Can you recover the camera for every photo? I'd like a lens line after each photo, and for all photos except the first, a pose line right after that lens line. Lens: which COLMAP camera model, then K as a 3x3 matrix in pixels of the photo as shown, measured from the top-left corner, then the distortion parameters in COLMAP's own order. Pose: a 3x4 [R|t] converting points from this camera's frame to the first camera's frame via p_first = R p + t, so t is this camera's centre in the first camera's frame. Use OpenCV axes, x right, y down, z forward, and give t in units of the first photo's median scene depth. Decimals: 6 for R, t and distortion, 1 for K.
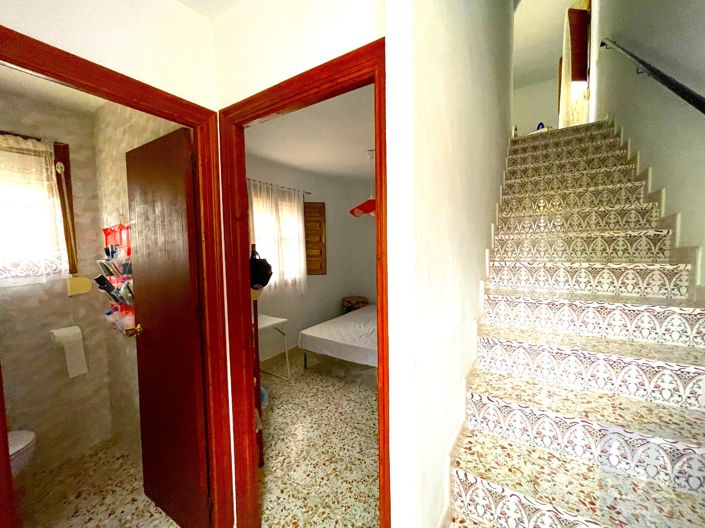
lens RADIAL K [[285.1, 0, 352.7], [0, 285.1, 261.7], [0, 0, 1]] dist [0.002186, -0.000015]
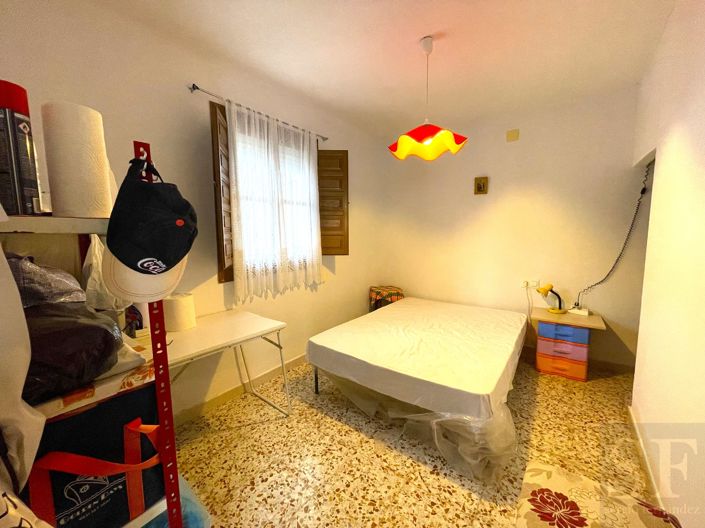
lens RADIAL K [[285.1, 0, 352.5], [0, 285.1, 263.2], [0, 0, 1]] dist [0.002186, -0.000015]
pose [[0.996857, 0.014209, -0.077935, -0.031160], [-0.010303, 0.998681, 0.050291, 0.033200], [0.078547, -0.049330, 0.995689, 0.334692]]
